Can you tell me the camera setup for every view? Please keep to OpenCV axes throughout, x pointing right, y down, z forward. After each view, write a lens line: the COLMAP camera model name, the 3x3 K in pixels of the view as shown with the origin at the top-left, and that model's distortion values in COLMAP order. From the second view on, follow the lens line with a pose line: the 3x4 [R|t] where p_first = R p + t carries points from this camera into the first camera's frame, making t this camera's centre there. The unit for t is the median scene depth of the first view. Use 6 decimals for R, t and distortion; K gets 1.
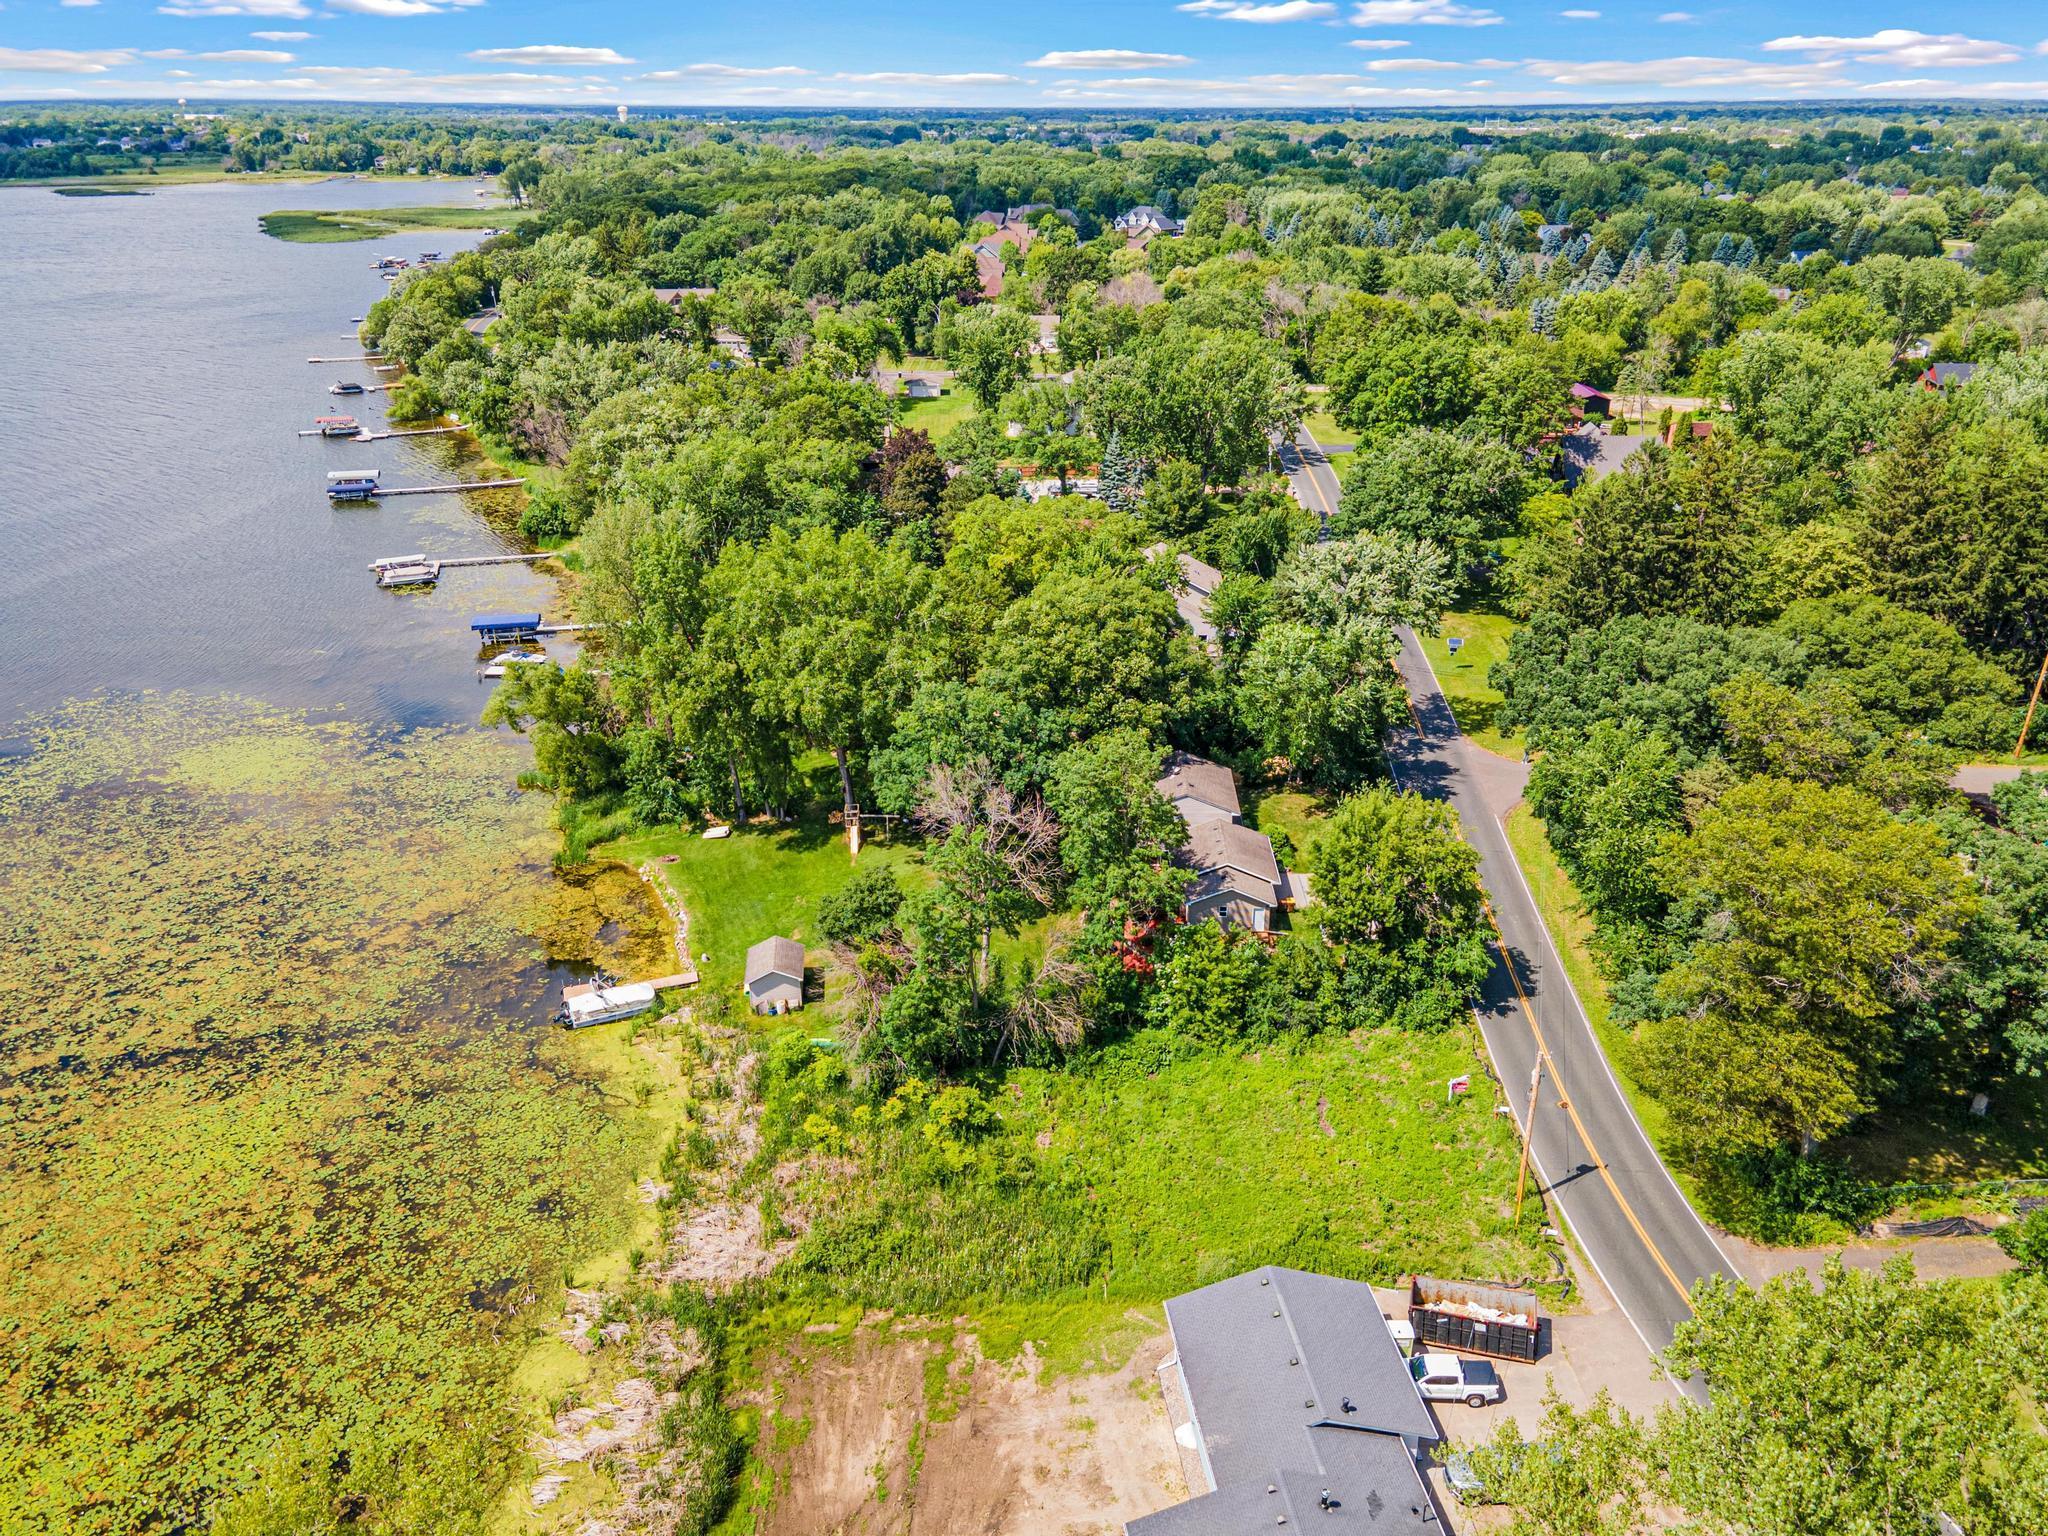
lens RADIAL K [[1515.9, 0, 1031.0], [0, 1515.9, 764.5], [0, 0, 1]] dist [0.005408, 0.074007]
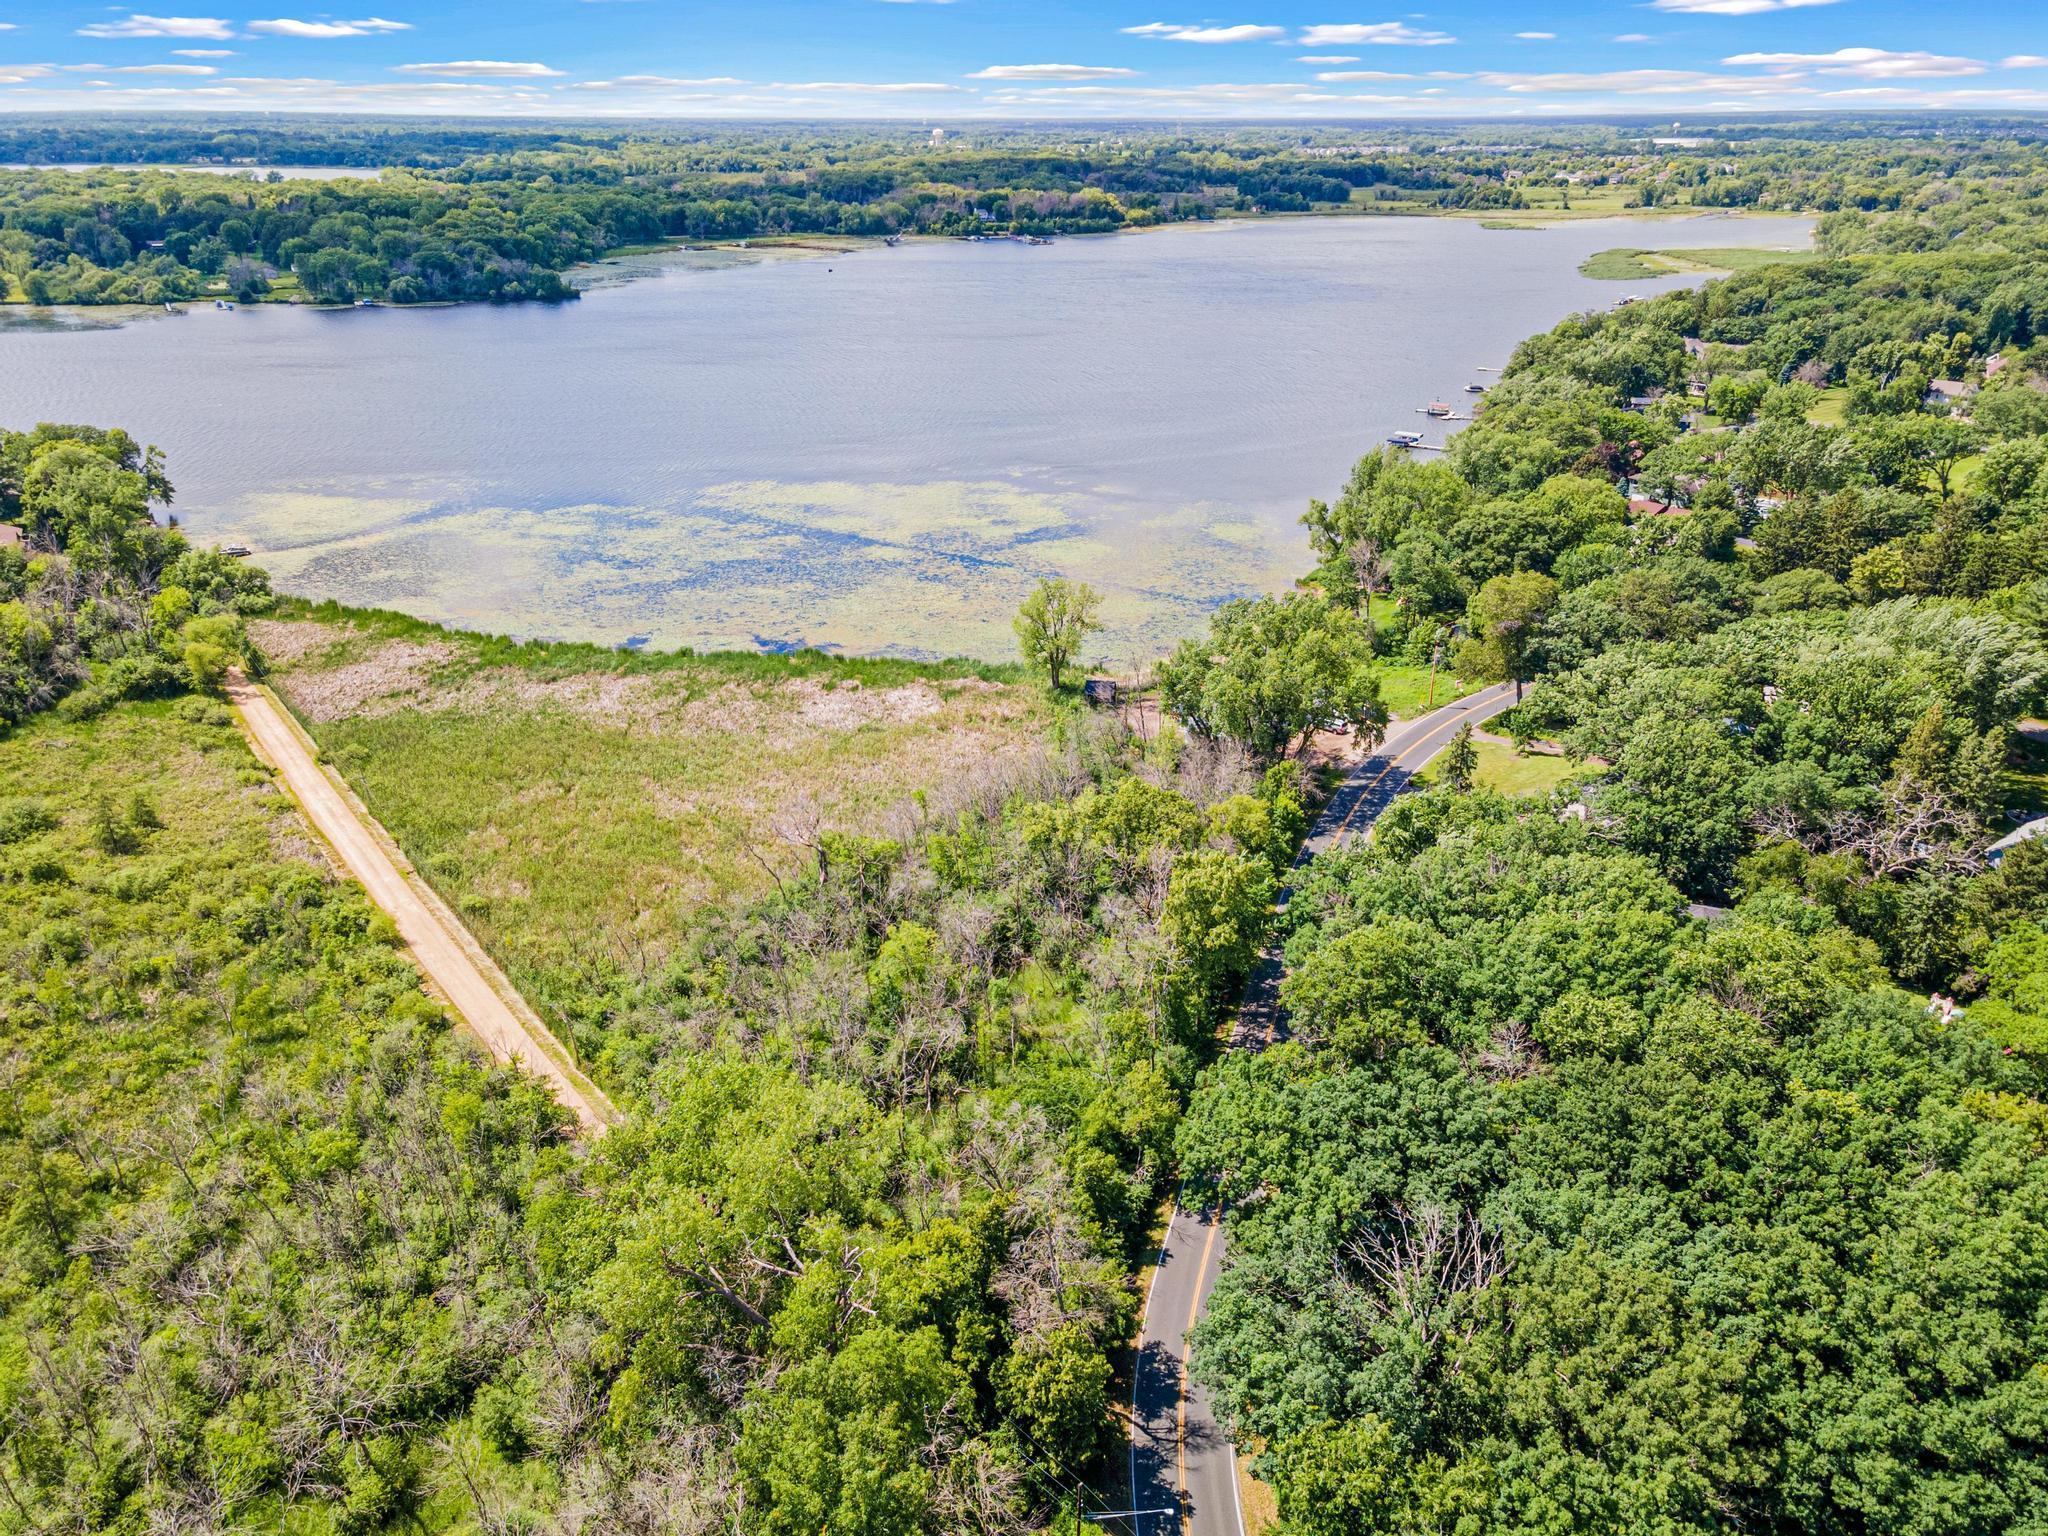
lens RADIAL K [[1541.5, 0, 1025.9], [0, 1541.5, 765.8], [0, 0, 1]] dist [0.012181, 0.057345]
pose [[0.655092, 0.295658, -0.695299, 1.193012], [-0.300763, 0.946246, 0.118996, 0.183293], [0.693106, 0.131167, 0.708801, -1.024973]]
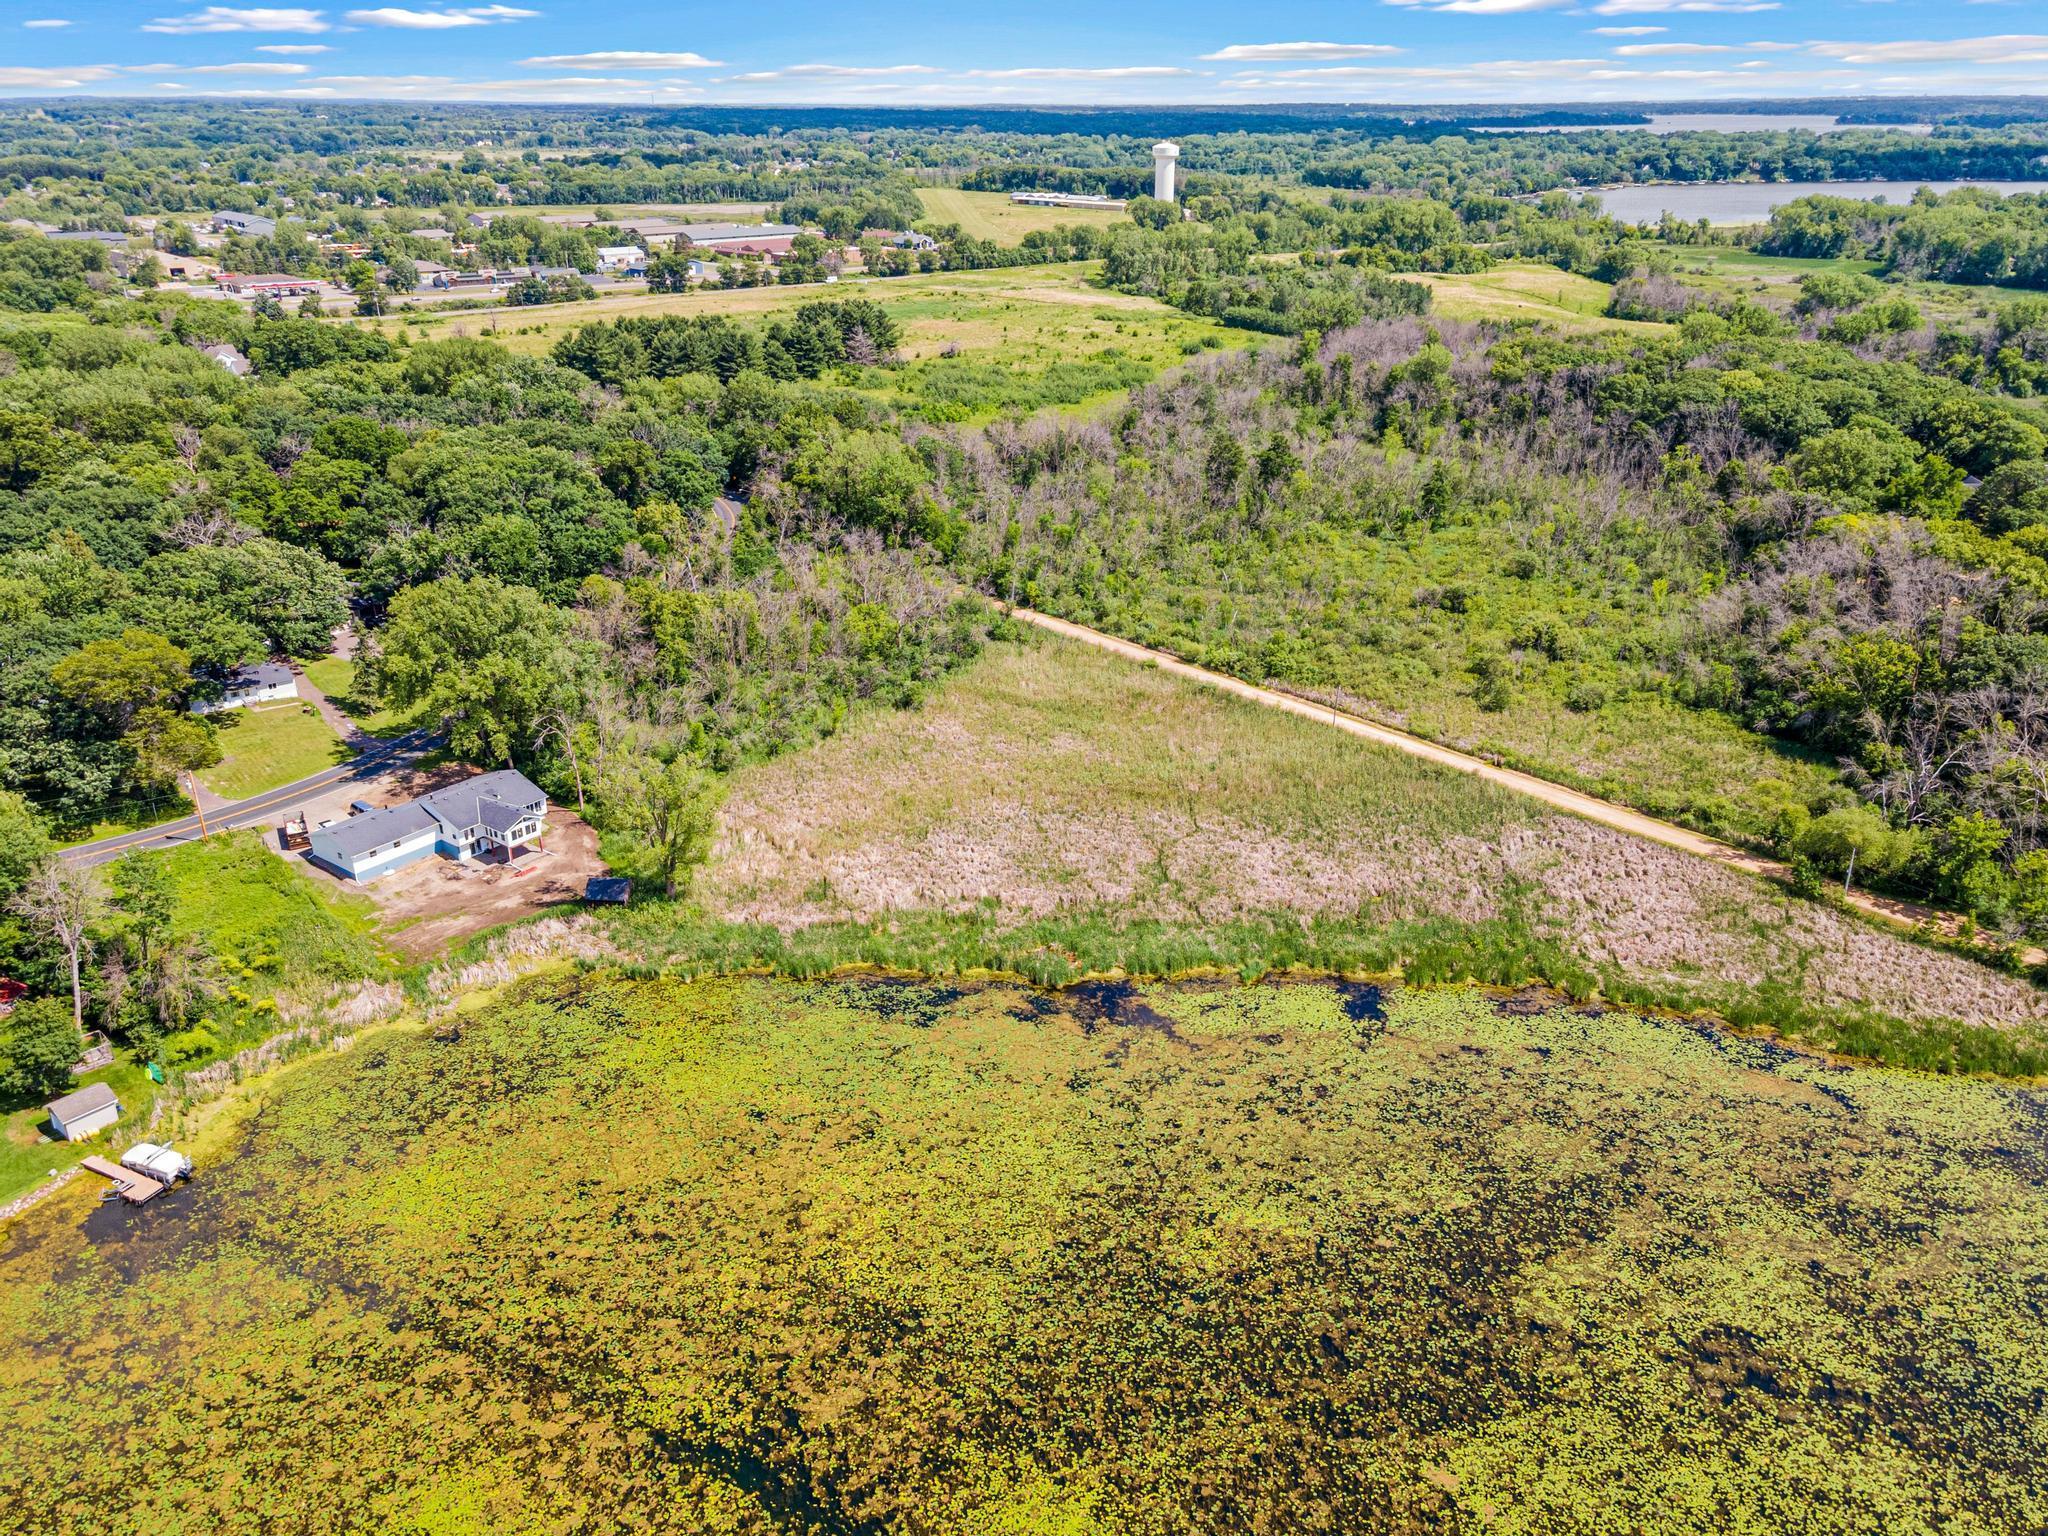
lens RADIAL K [[1516.3, 0, 1028.8], [0, 1516.3, 793.4], [0, 0, 1]] dist [0.011180, 0.054296]
pose [[-0.723179, -0.287729, 0.627873, -1.219736], [0.276489, 0.712458, 0.644948, -0.551682], [-0.632903, 0.640013, -0.435680, 0.720700]]
